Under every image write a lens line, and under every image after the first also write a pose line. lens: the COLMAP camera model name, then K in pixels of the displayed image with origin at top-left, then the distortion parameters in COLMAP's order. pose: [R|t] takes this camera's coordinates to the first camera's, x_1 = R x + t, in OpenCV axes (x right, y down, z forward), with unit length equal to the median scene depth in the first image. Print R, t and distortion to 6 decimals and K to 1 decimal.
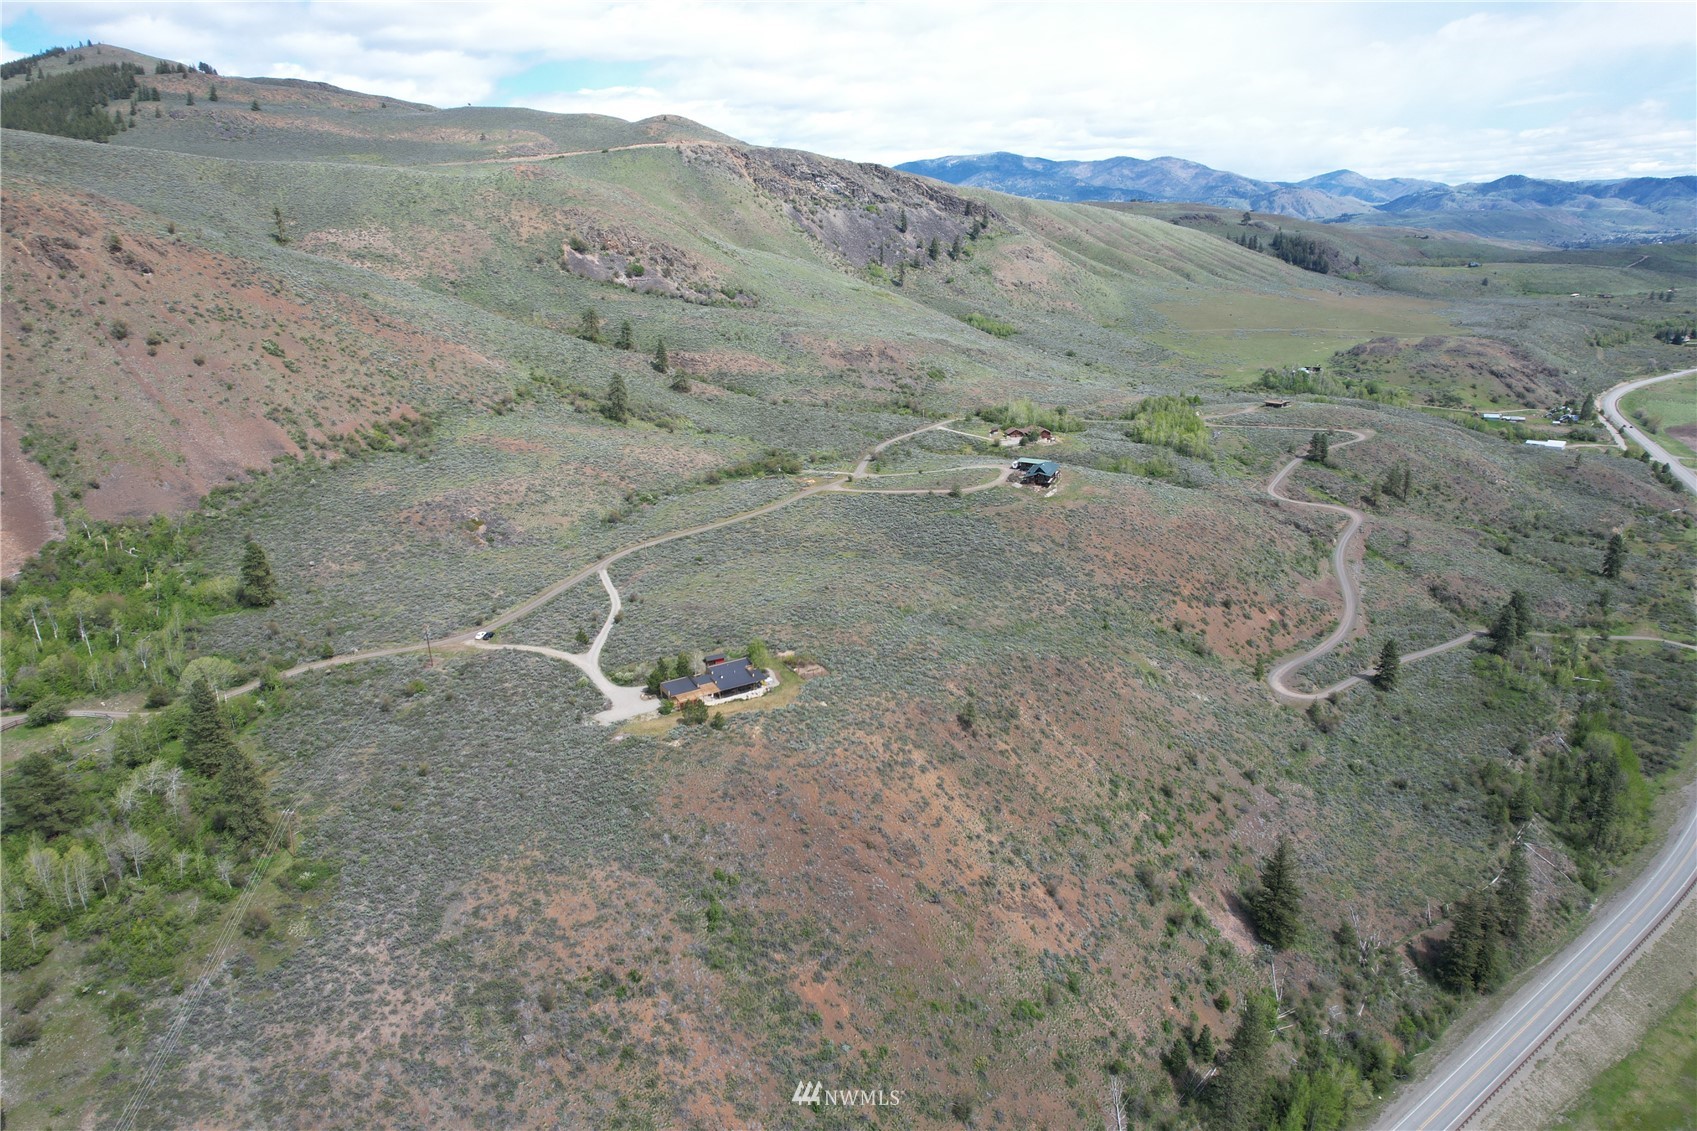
lens RADIAL K [[1105.9, 0, 850.2], [0, 1105.9, 574.5], [0, 0, 1]] dist [-0.064319, 0.060711]
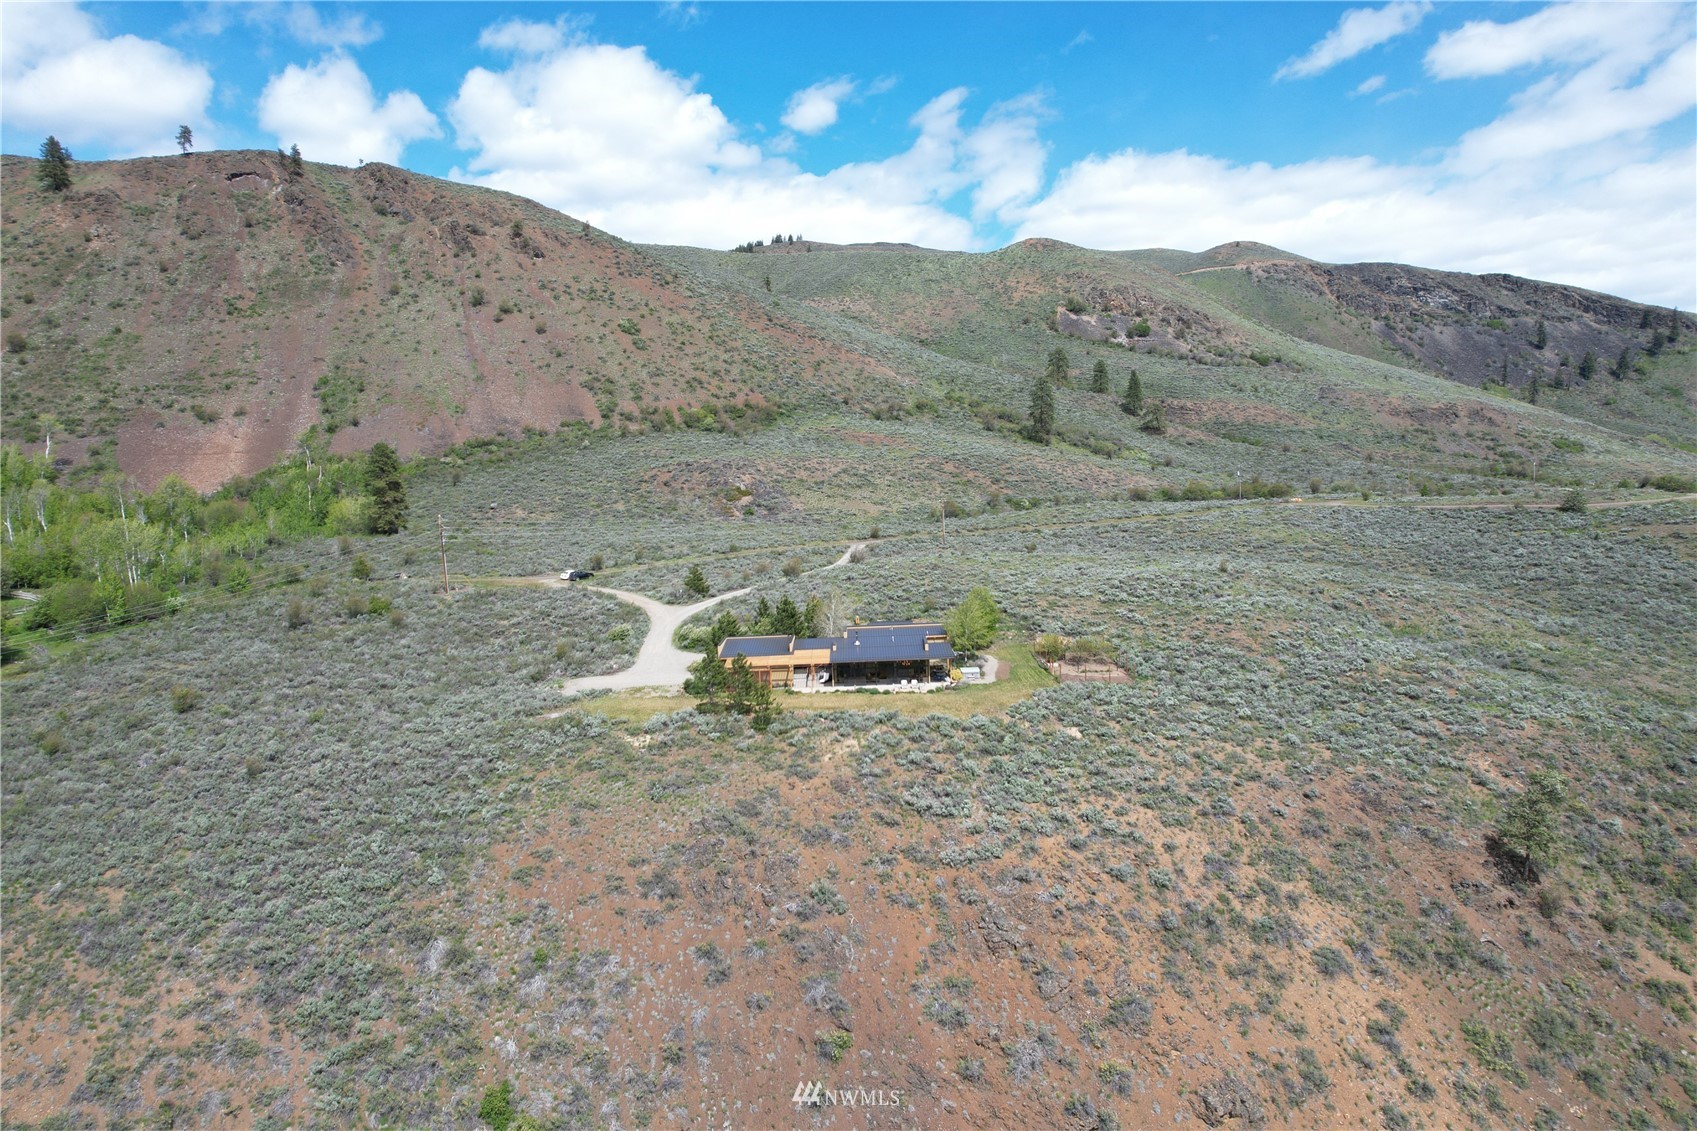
lens RADIAL K [[1105.9, 0, 822.9], [0, 1105.9, 549.8], [0, 0, 1]] dist [-0.064319, 0.060711]
pose [[0.854669, 0.045518, -0.517174, 0.040225], [-0.147052, 0.976579, -0.157063, 0.054681], [0.497913, 0.210288, 0.841345, 0.269005]]
